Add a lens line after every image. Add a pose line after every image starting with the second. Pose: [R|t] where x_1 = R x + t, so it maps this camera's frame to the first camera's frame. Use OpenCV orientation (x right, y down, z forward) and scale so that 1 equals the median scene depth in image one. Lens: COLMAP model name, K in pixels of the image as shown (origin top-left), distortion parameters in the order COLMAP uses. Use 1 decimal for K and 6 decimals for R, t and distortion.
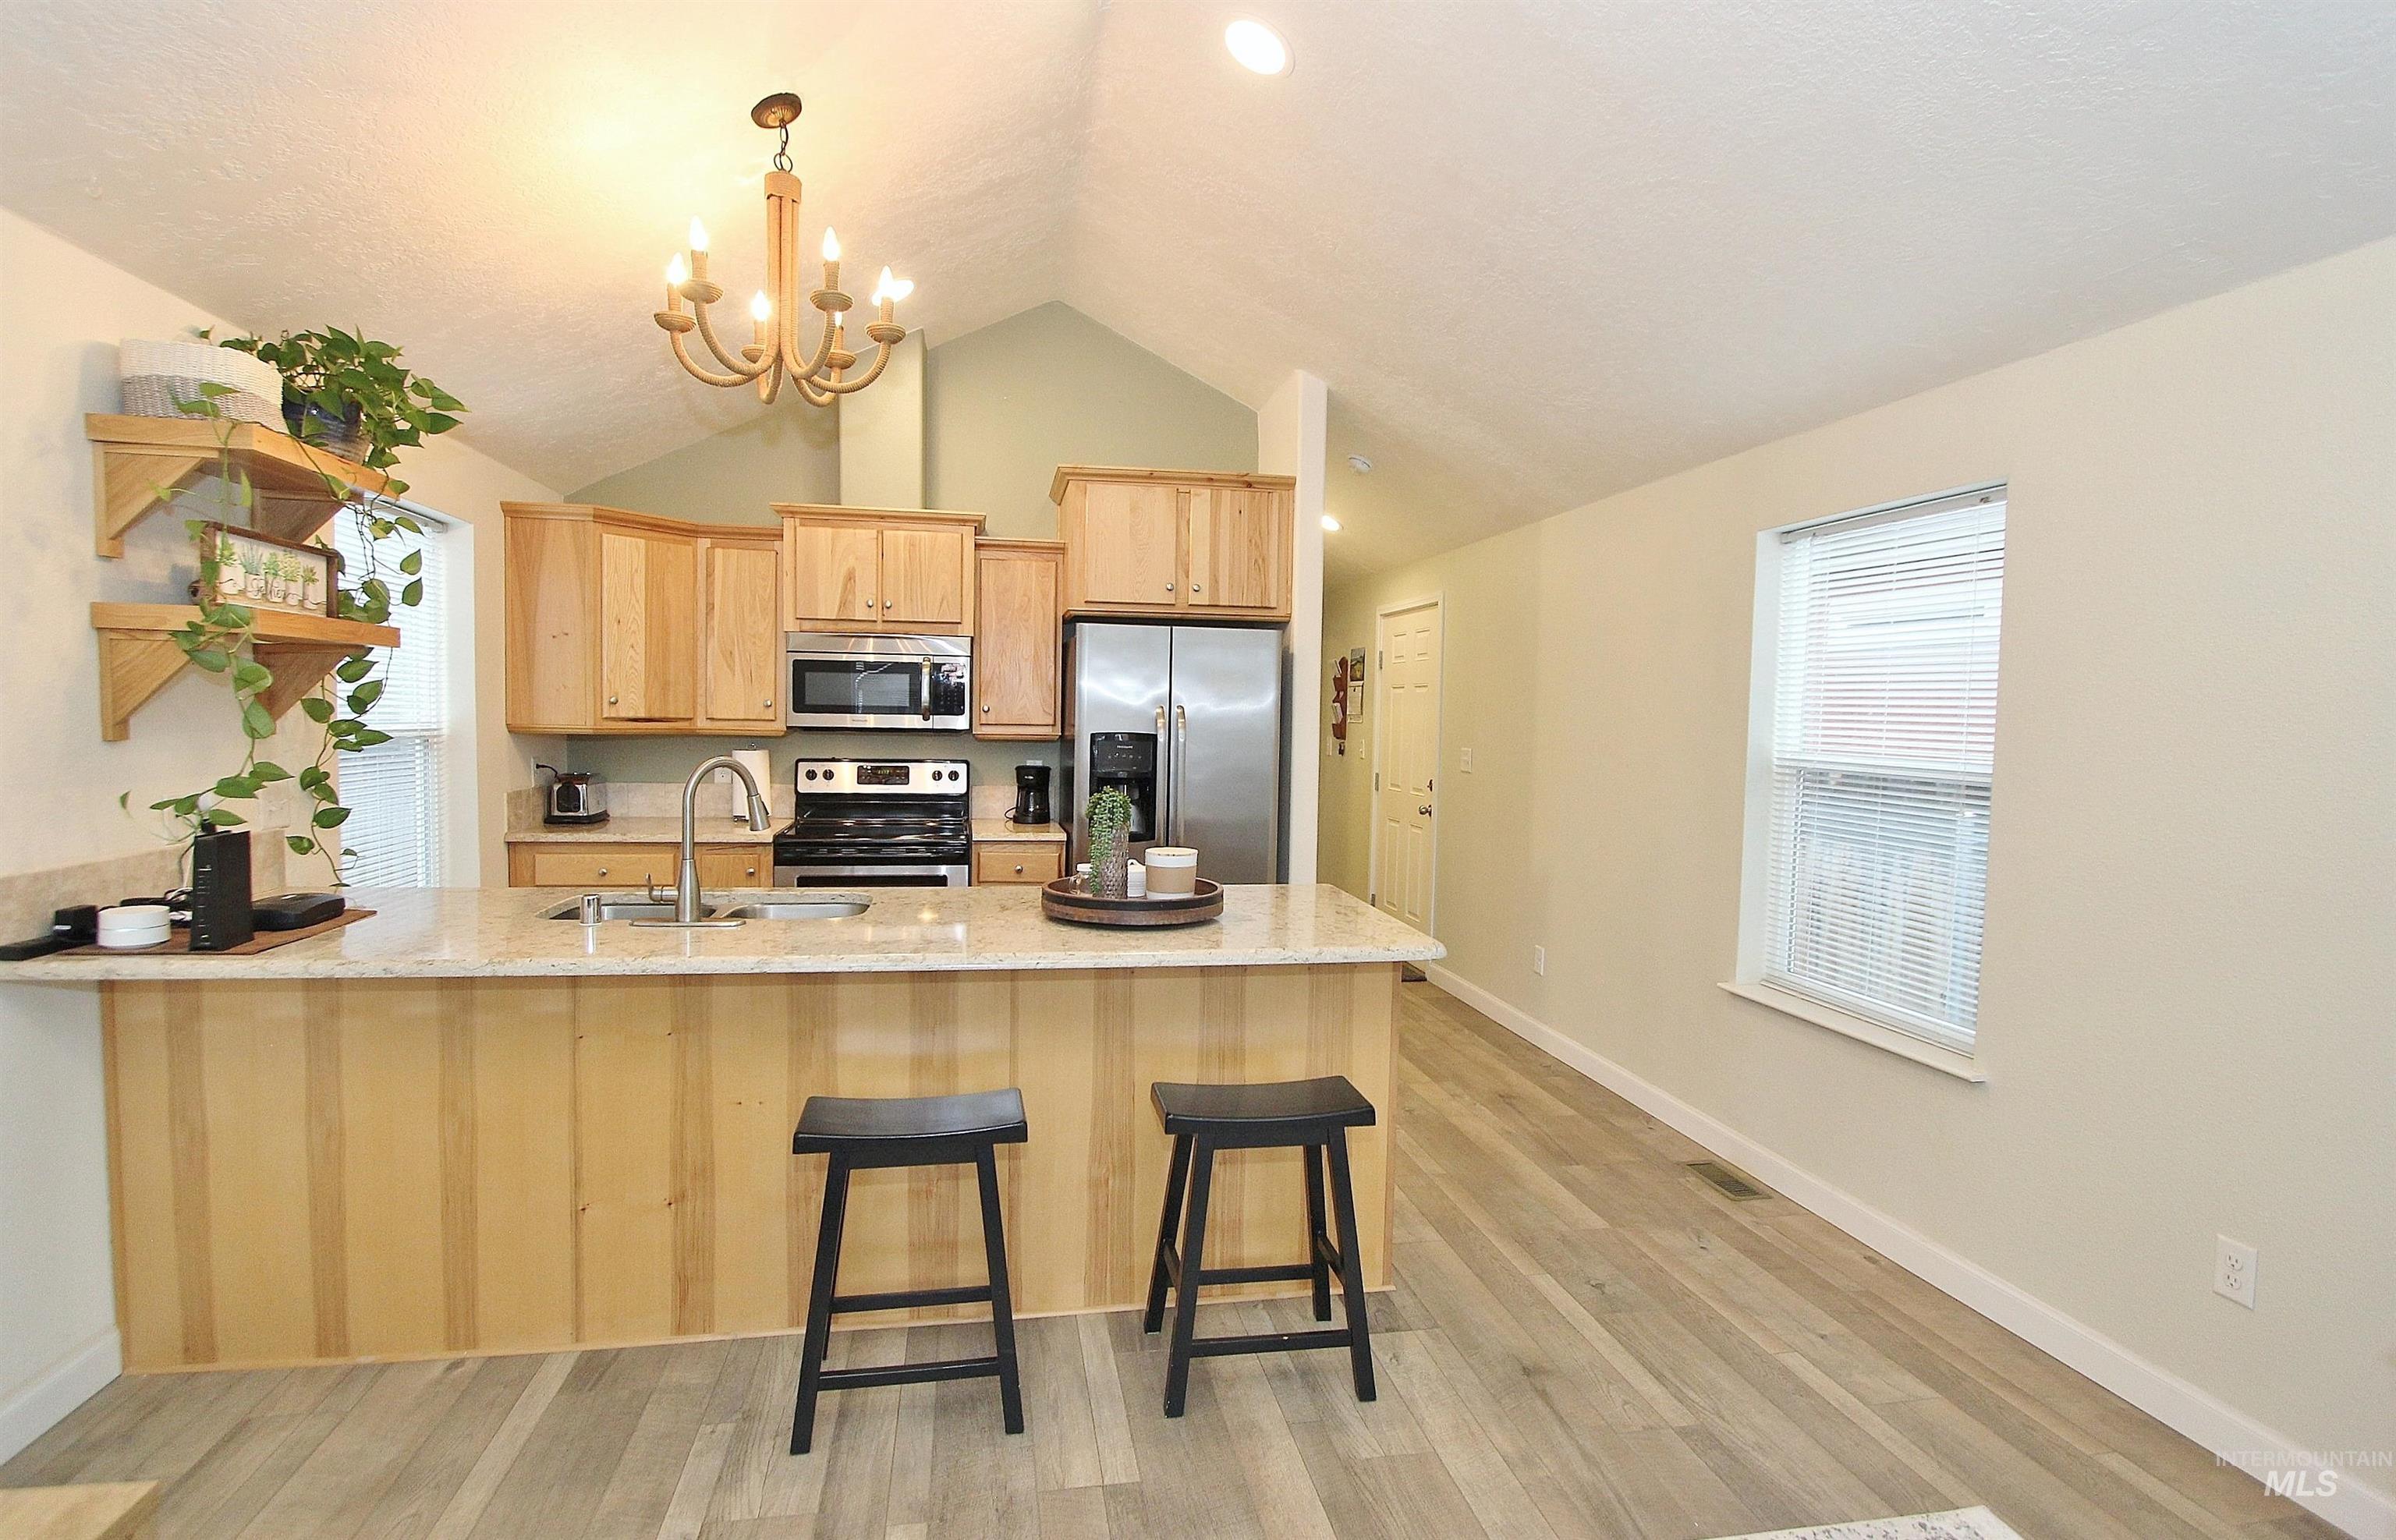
lens RADIAL K [[1130.5, 0, 1189.8], [0, 1130.5, 776.0], [0, 0, 1]] dist [-0.012291, 0.000664]
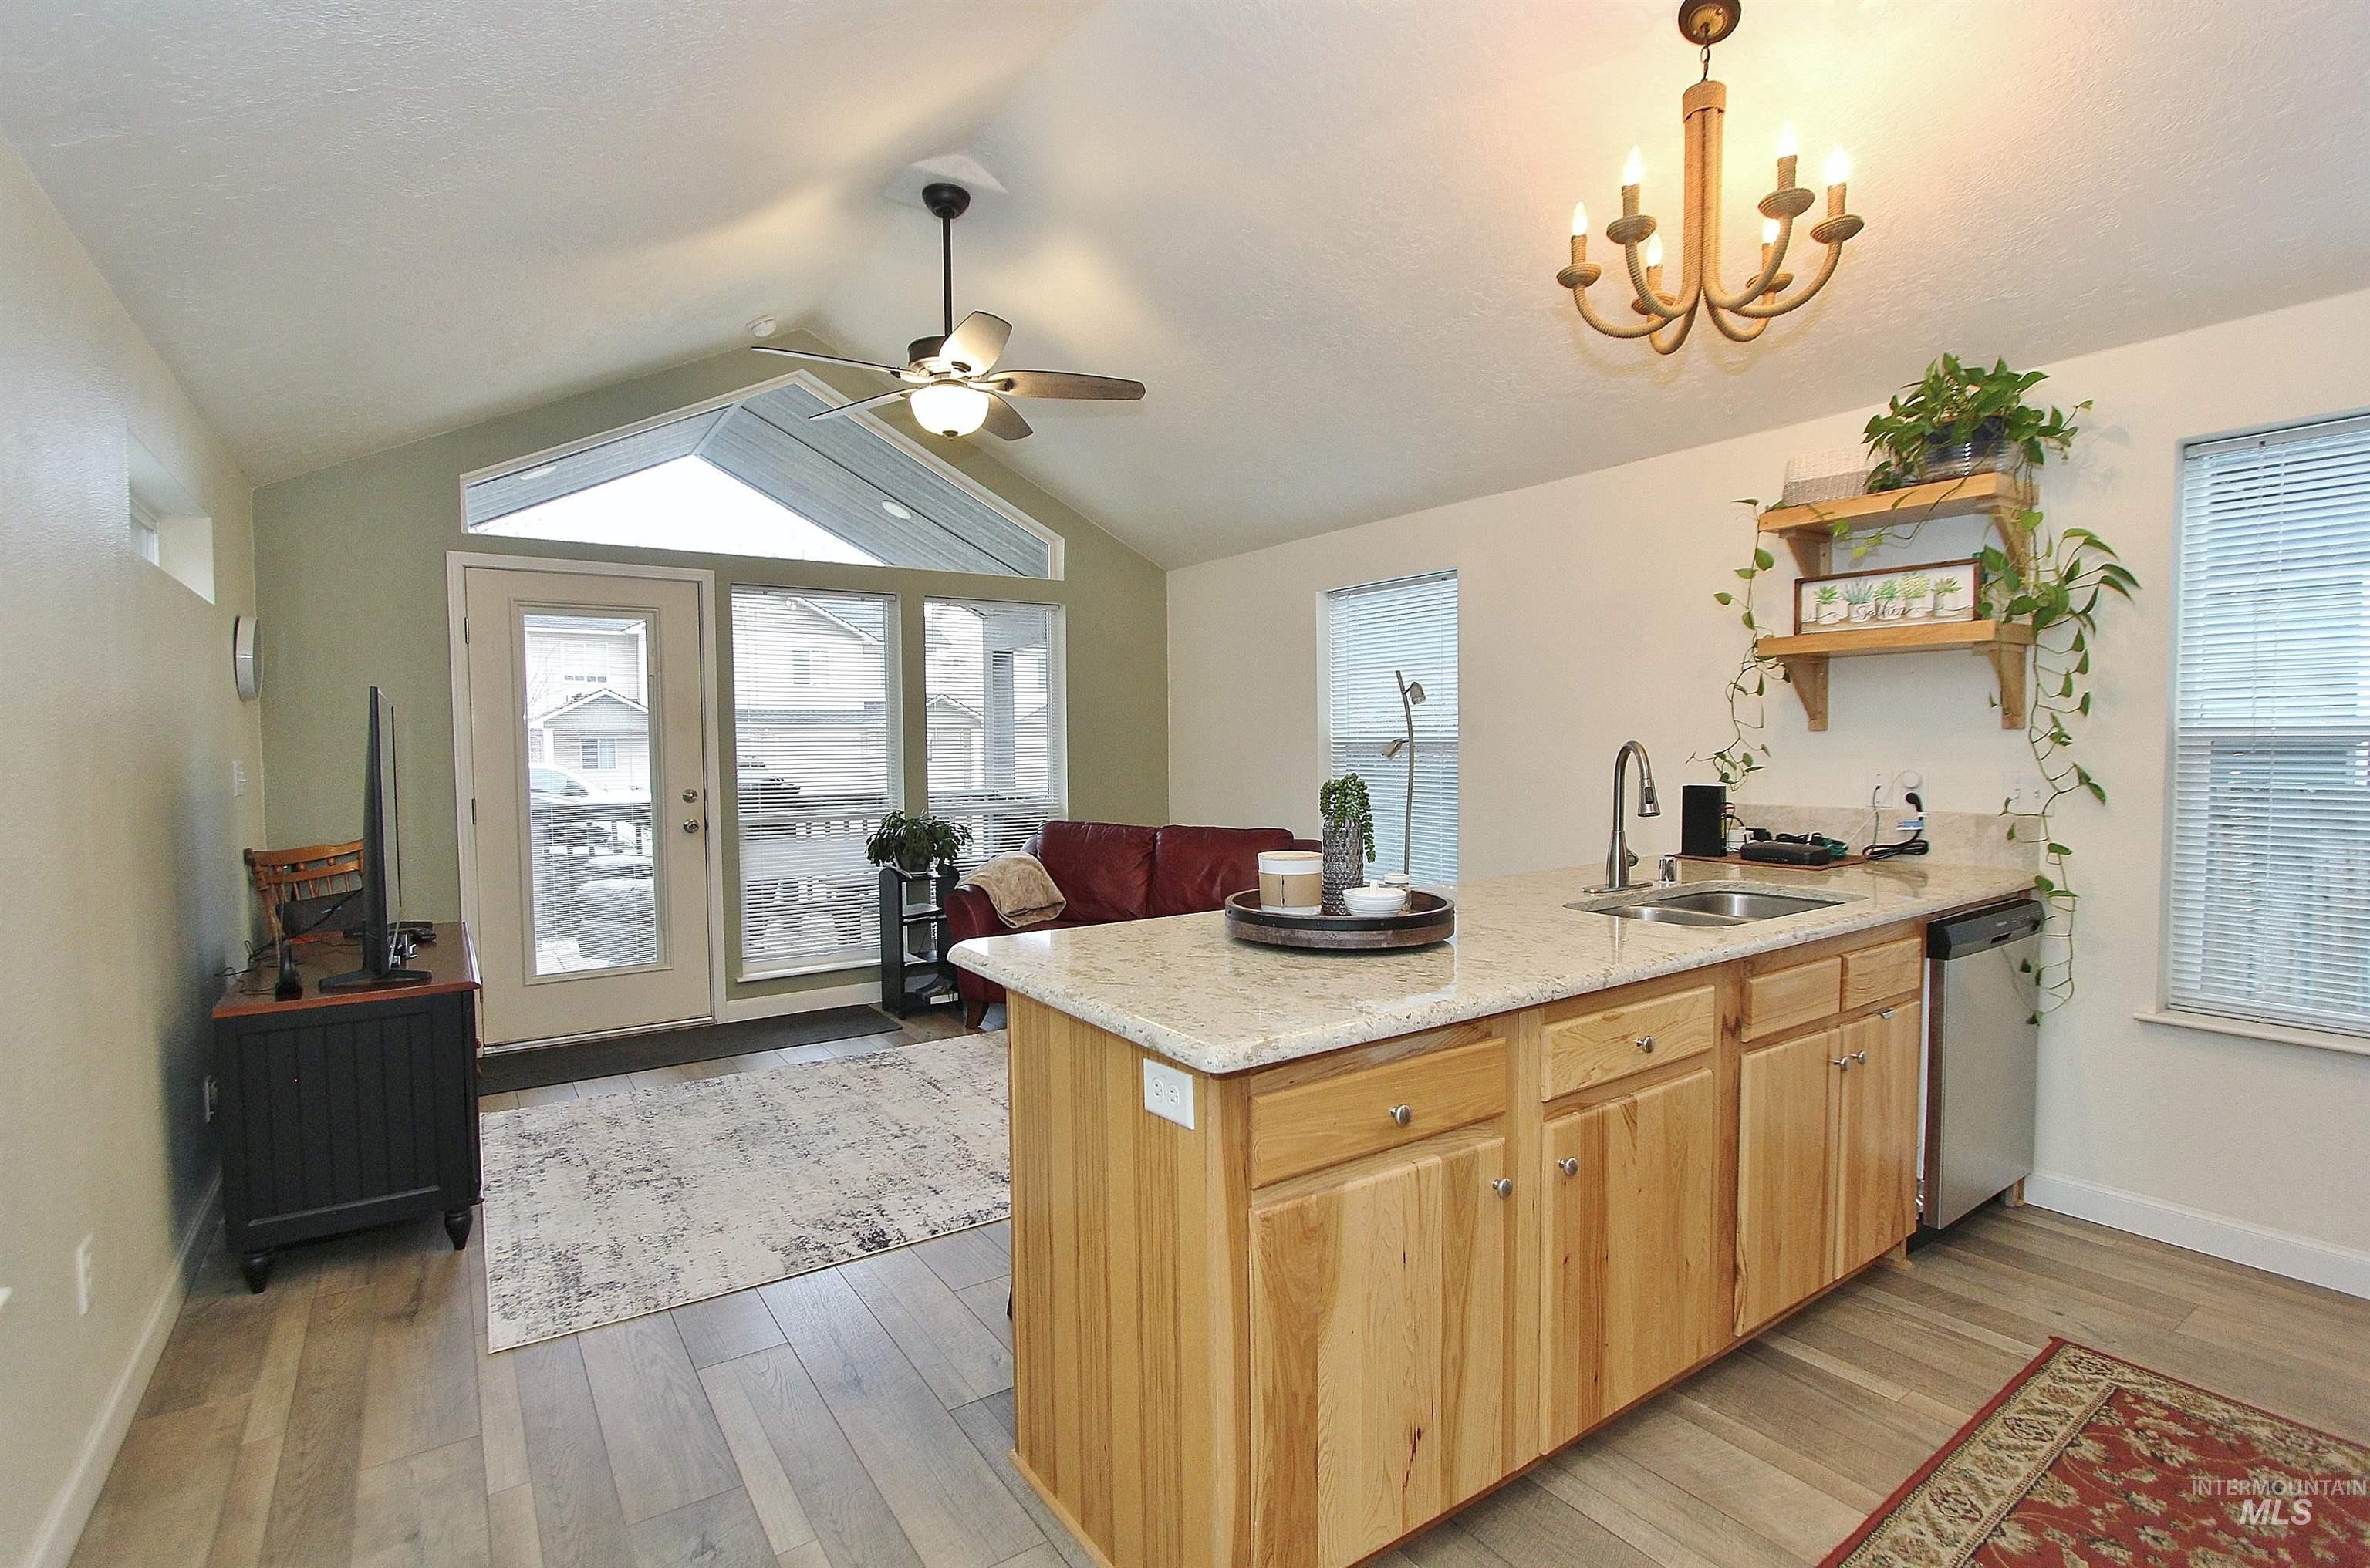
lens RADIAL K [[1104.4, 0, 1172.0], [0, 1104.4, 791.6], [0, 0, 1]] dist [-0.018547, 0.001560]
pose [[-0.917318, 0.006078, -0.398110, 0.225384], [-0.032171, 0.995483, 0.089324, -0.027089], [0.396854, 0.094746, -0.912979, 1.016752]]
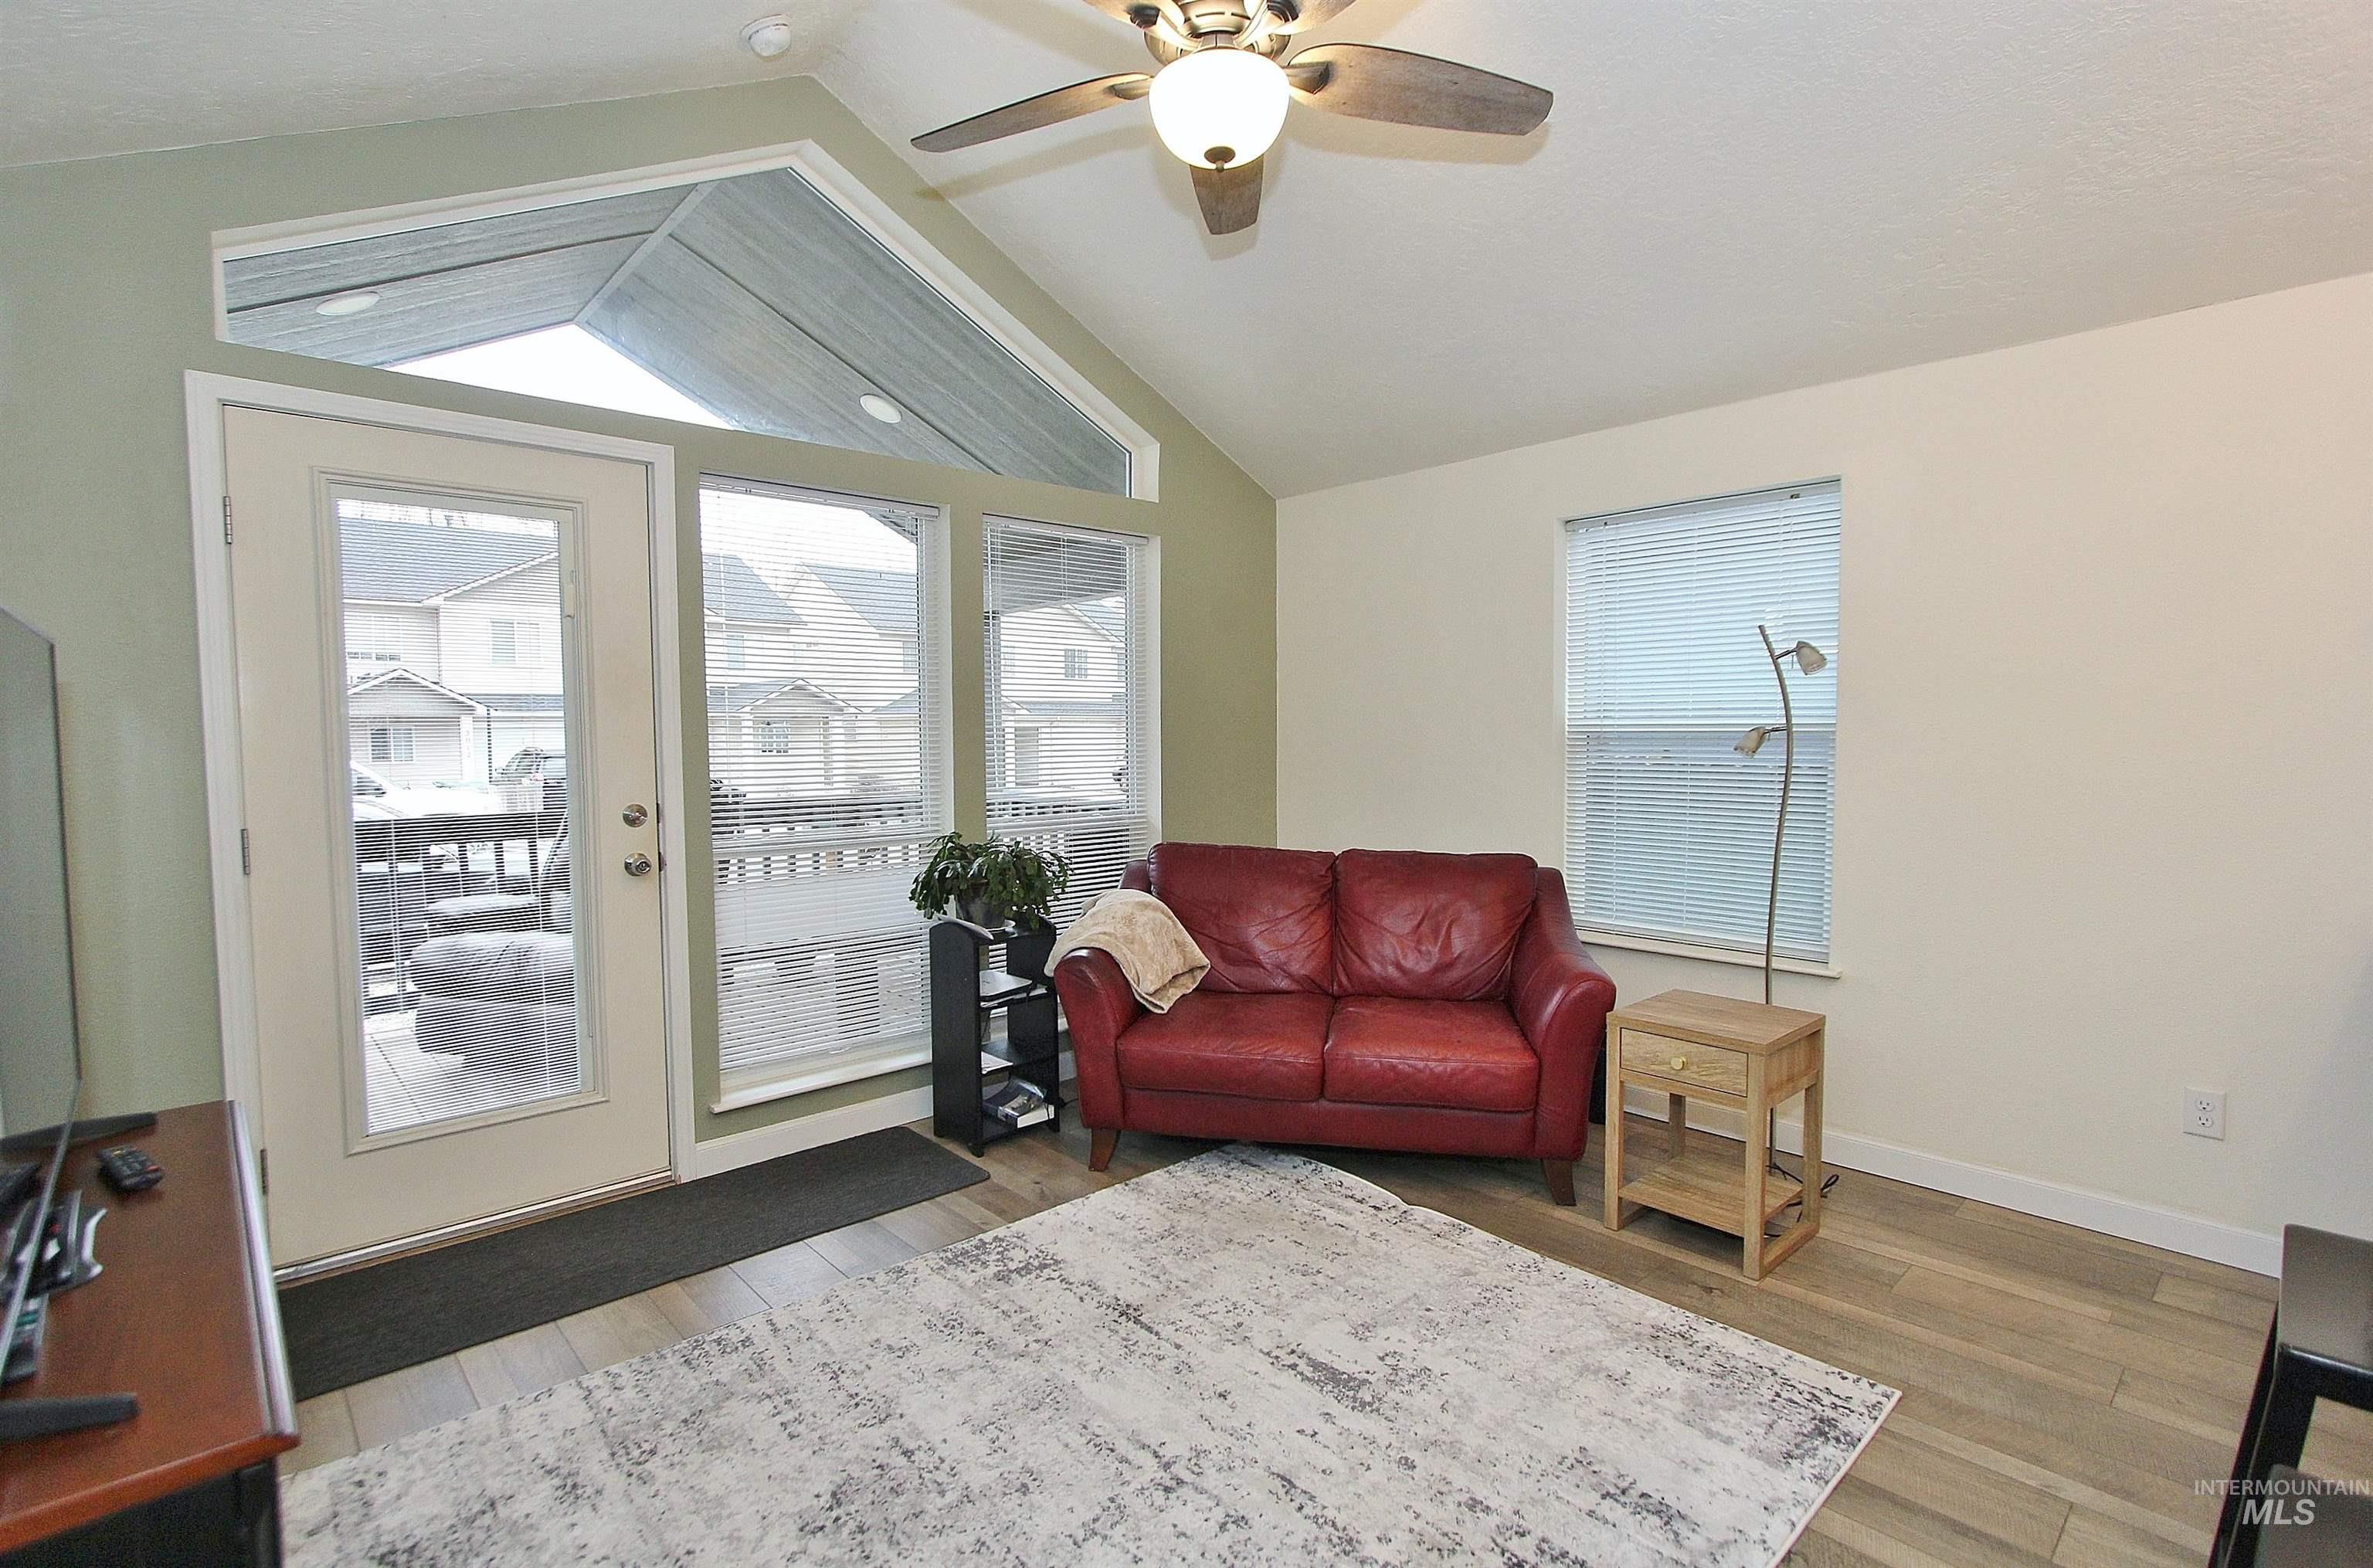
lens RADIAL K [[1105.9, 0, 1170.5], [0, 1105.9, 796.2], [0, 0, 1]] dist [-0.018547, 0.001560]
pose [[-0.851840, 0.015636, -0.523569, 0.302603], [-0.042153, 0.994266, 0.098274, -0.000211], [0.522104, 0.105784, -0.846296, 0.557294]]
